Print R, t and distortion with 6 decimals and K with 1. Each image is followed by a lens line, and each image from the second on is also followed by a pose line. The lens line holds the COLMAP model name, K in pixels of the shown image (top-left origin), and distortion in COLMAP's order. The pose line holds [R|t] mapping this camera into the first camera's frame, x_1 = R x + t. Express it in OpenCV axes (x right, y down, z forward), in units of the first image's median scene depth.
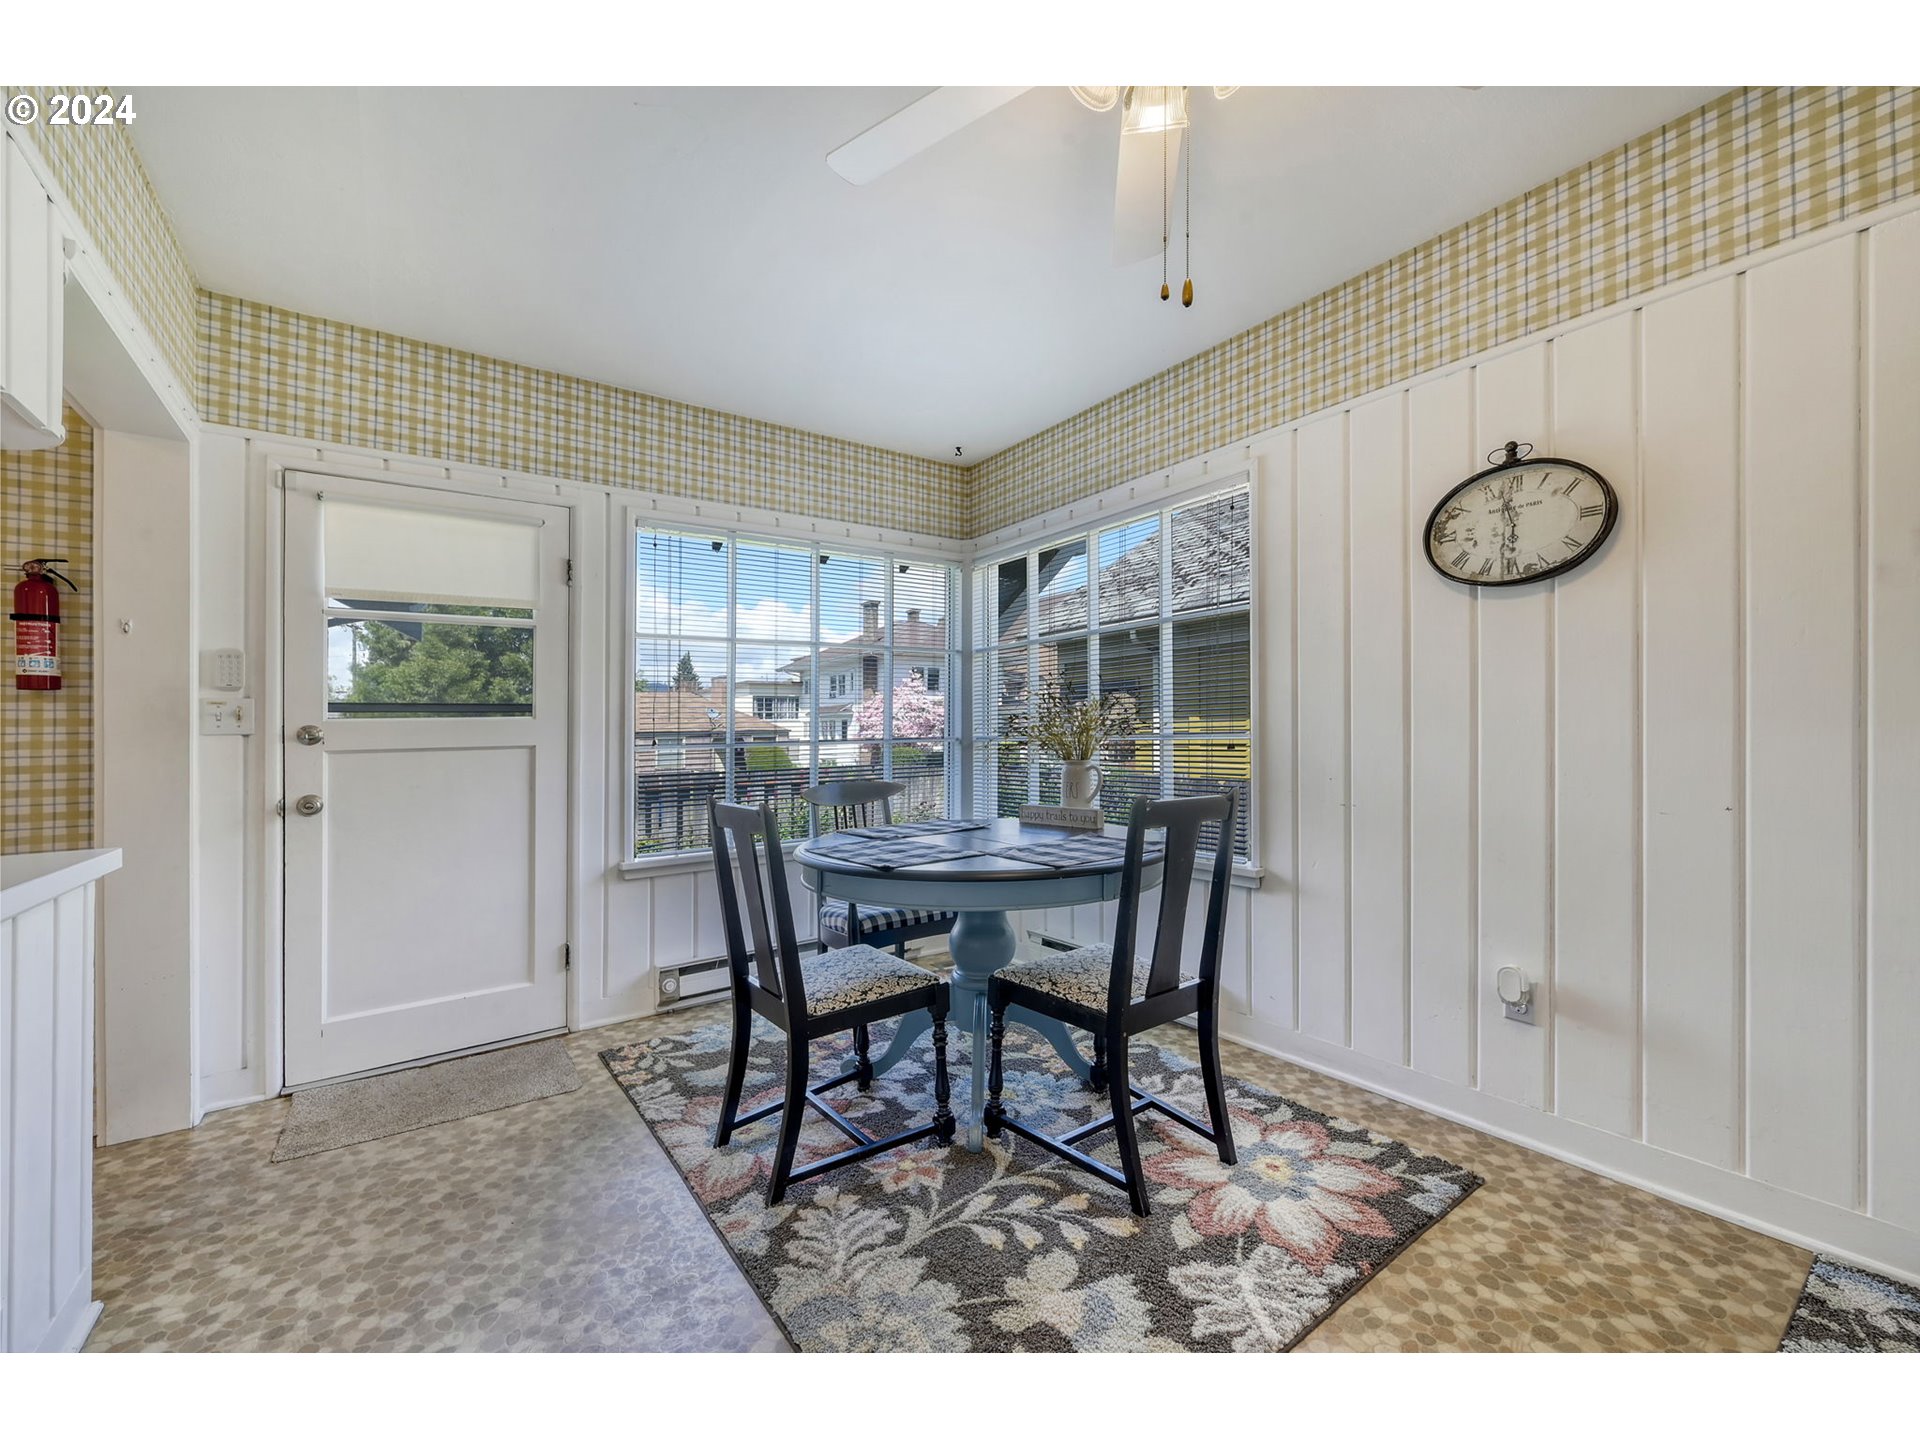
lens RADIAL K [[765.0, 0, 932.0], [0, 765.0, 734.9], [0, 0, 1]] dist [-0.002525, -0.000020]
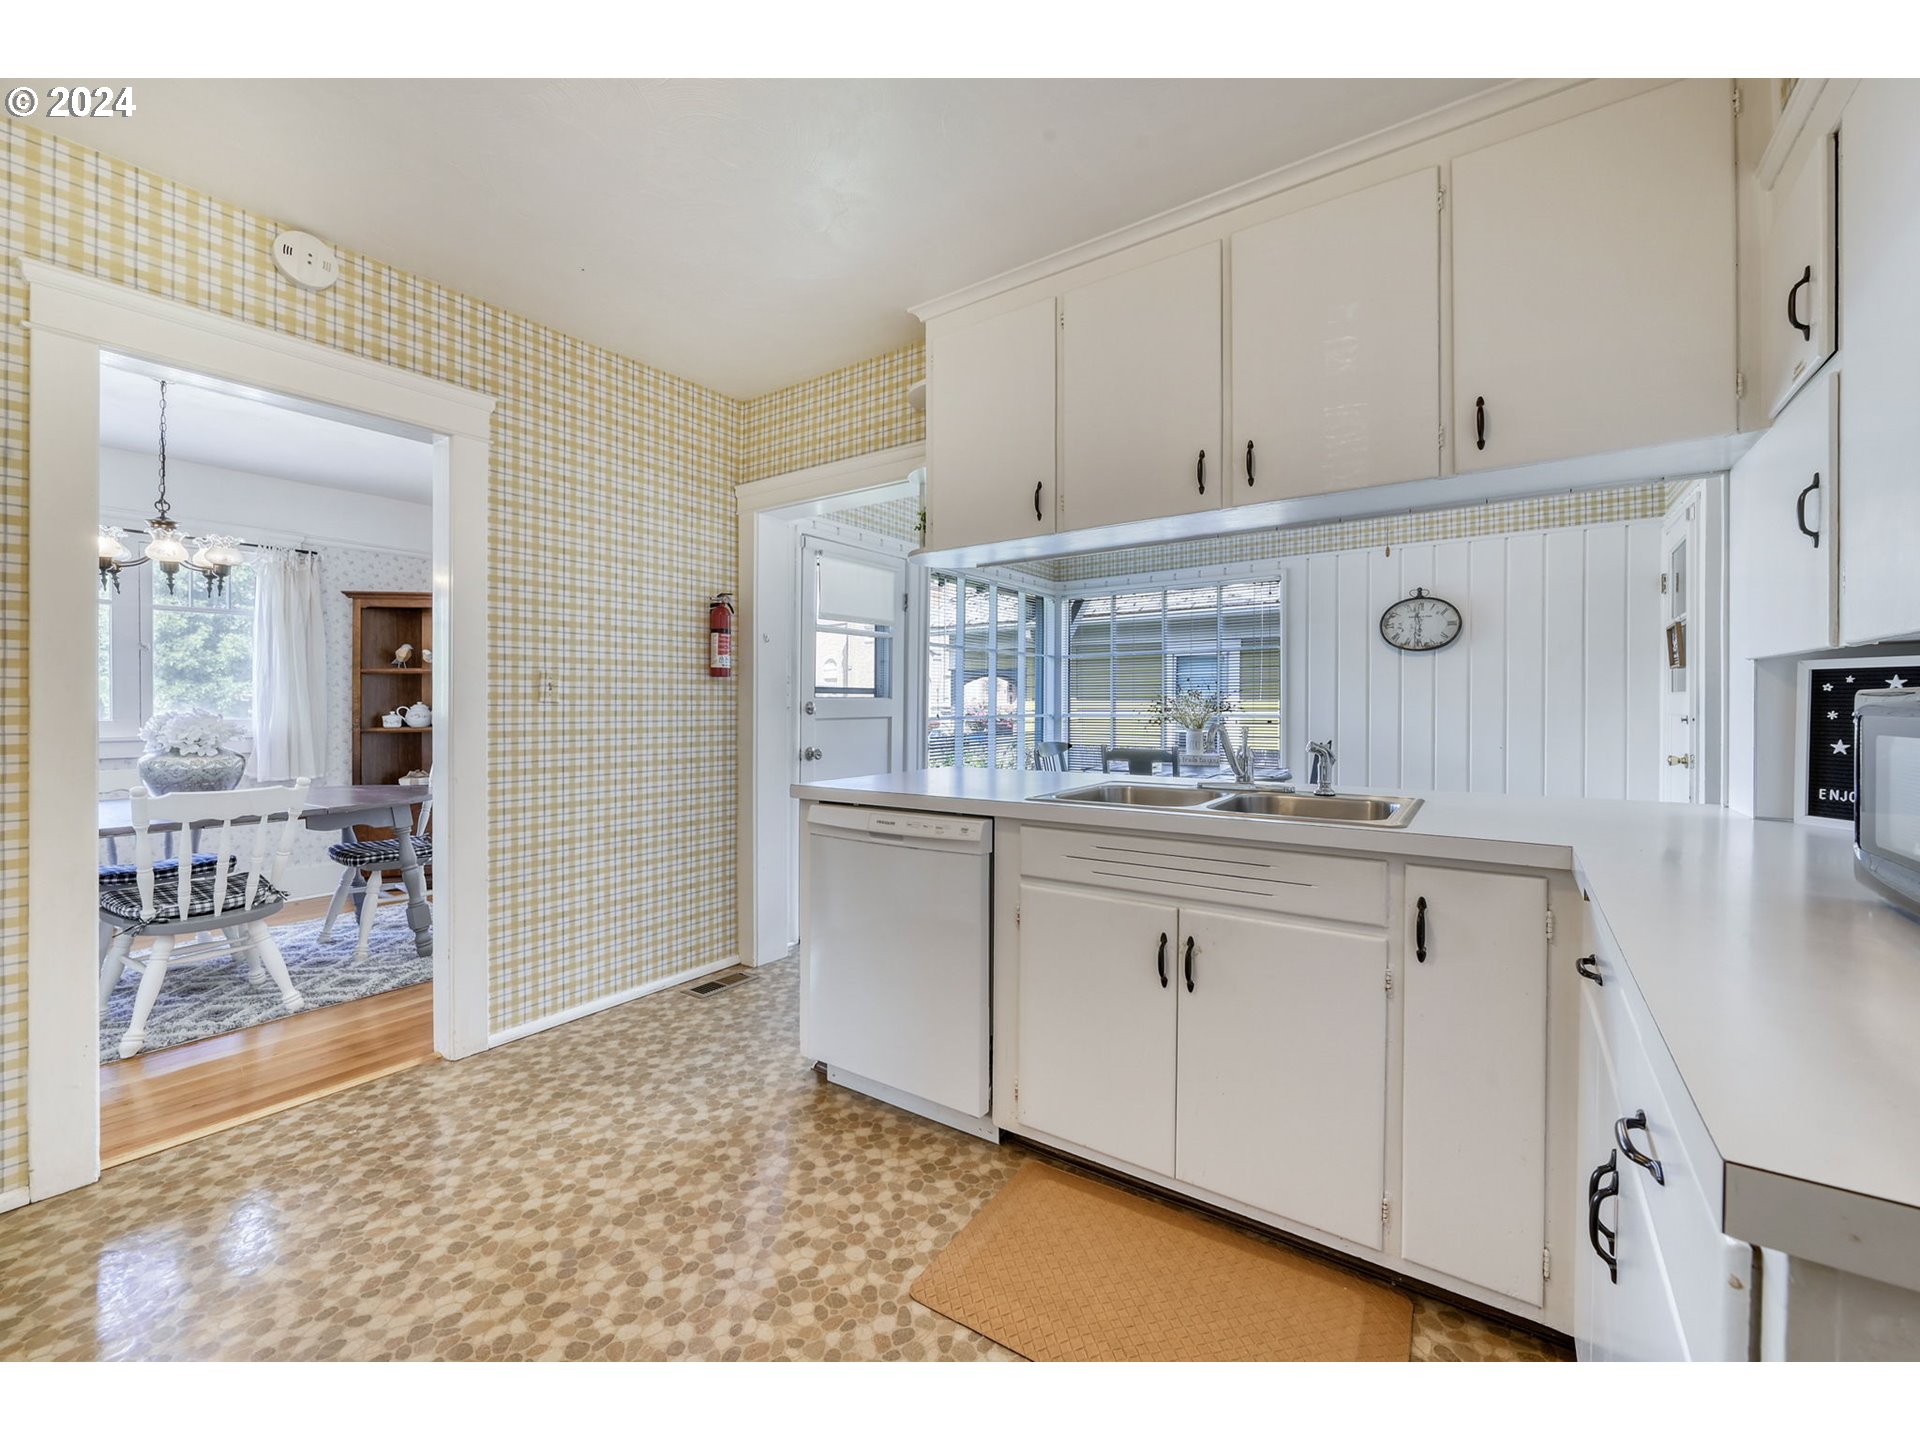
lens RADIAL K [[776.6, 0, 941.2], [0, 776.6, 708.5], [0, 0, 1]] dist [0.001375, 0.000262]
pose [[0.941767, 0.016700, 0.335851, -1.108700], [-0.015034, 0.999858, -0.007560, 0.011482], [-0.335929, 0.002071, 0.941885, -0.572133]]
